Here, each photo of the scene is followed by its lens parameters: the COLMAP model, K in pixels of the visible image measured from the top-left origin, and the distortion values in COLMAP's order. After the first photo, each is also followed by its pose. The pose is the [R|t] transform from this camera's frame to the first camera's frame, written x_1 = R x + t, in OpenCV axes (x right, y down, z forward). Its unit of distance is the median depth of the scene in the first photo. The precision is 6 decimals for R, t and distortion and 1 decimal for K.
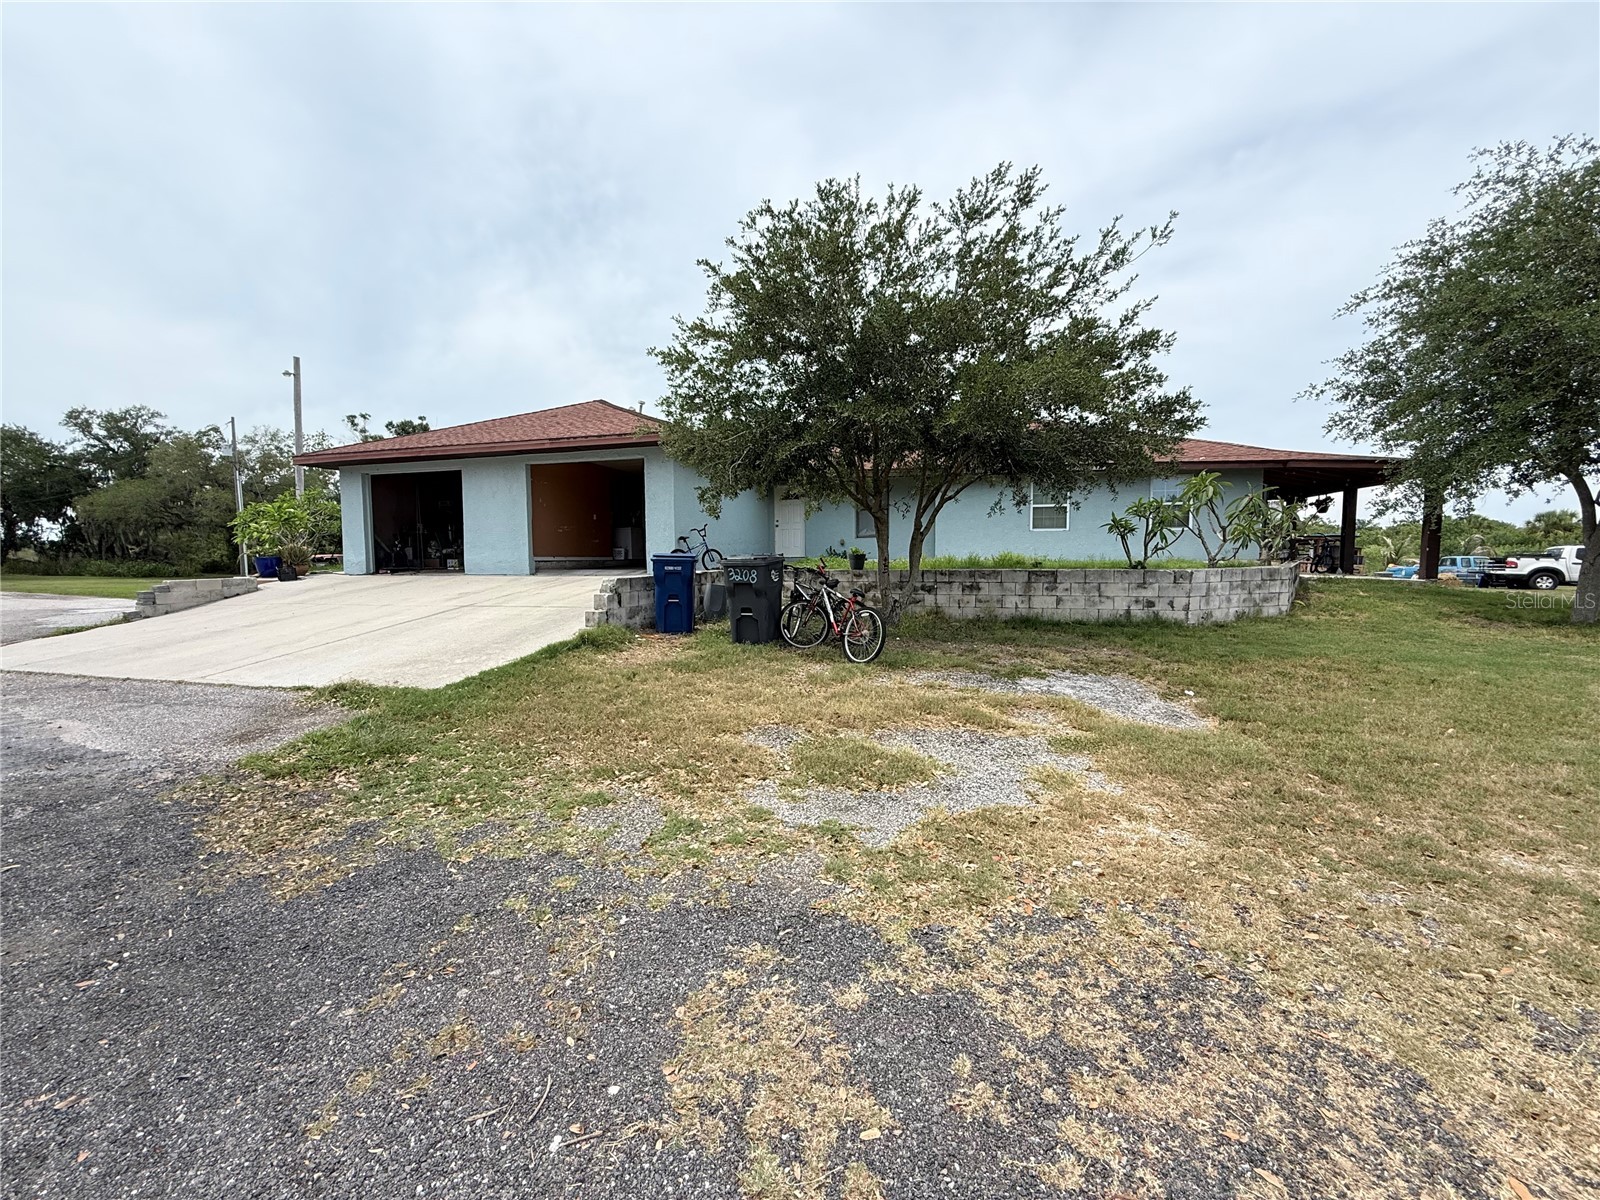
lens RADIAL K [[636.1, 0, 795.7], [0, 636.1, 597.9], [0, 0, 1]] dist [0.000012, 0.000774]
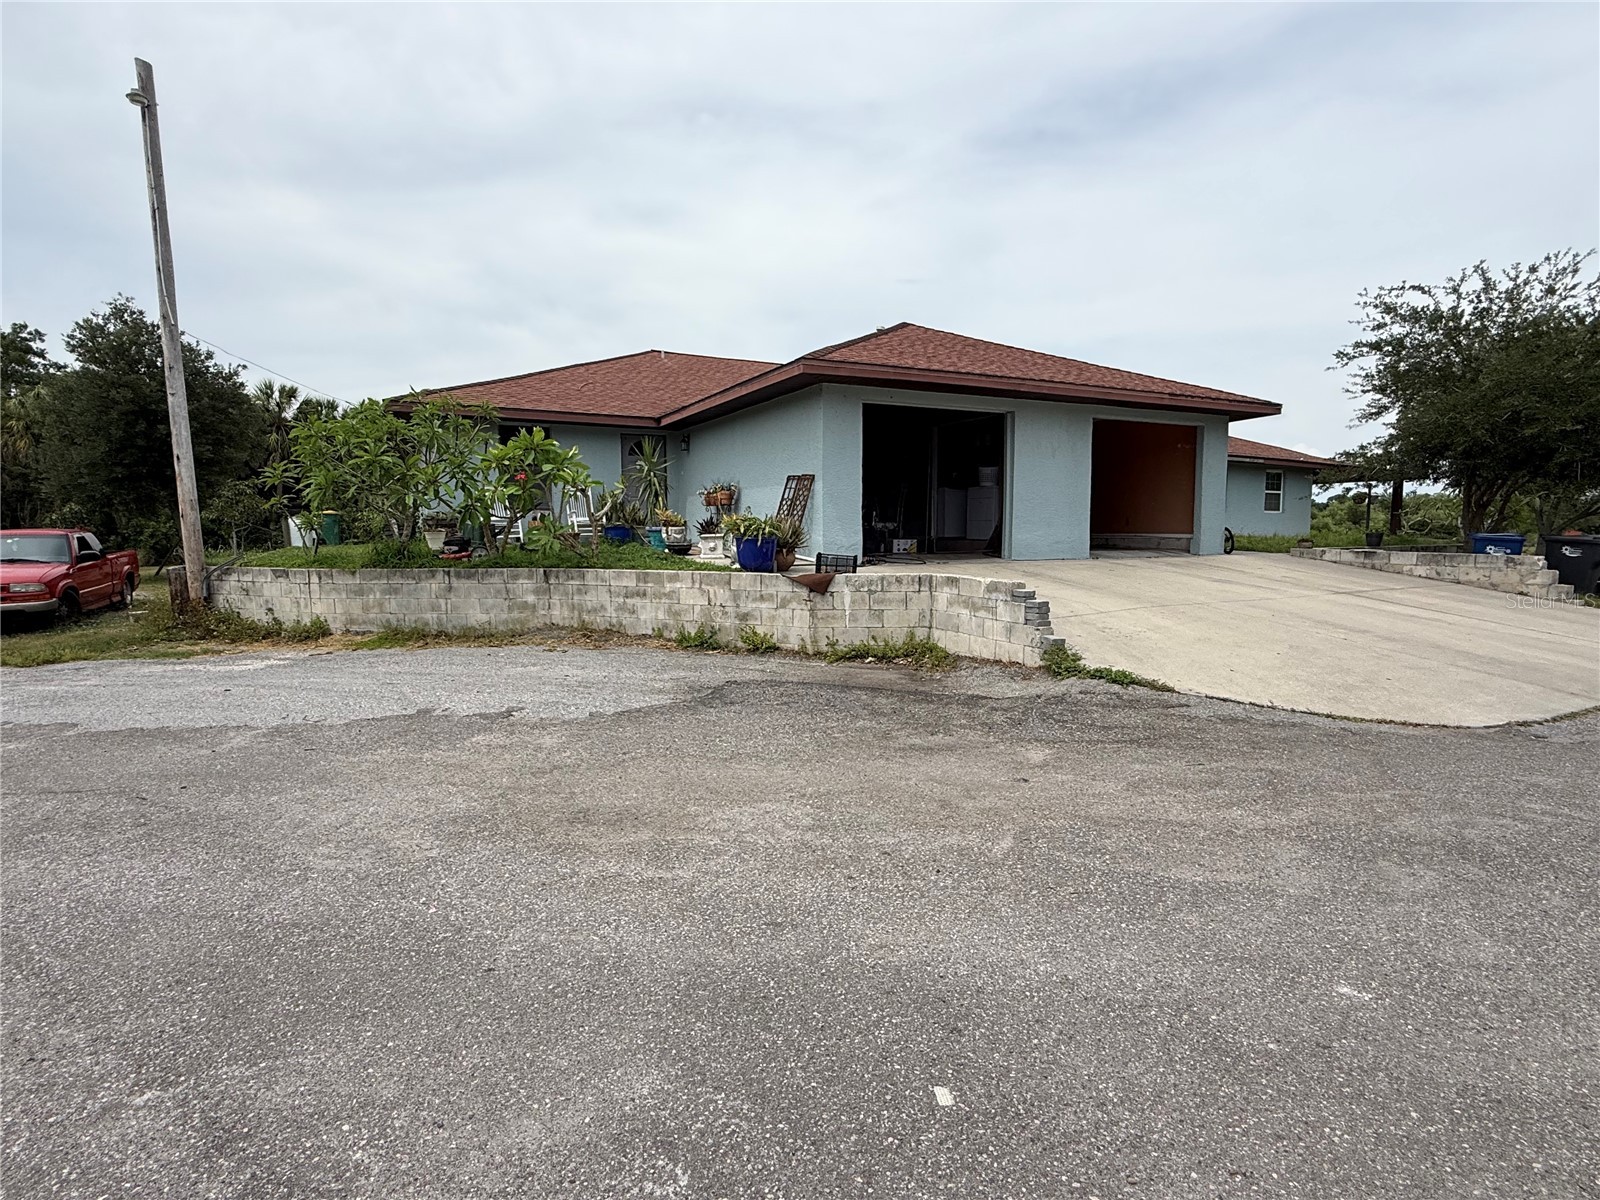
lens RADIAL K [[795.0, 0, 797.8], [0, 795.0, 602.0], [0, 0, 1]] dist [0.002154, -0.000948]
pose [[0.739597, -0.056650, 0.670662, -0.320365], [0.042924, 0.998393, 0.036997, -0.007977], [-0.671680, 0.001424, 0.740840, 0.121670]]
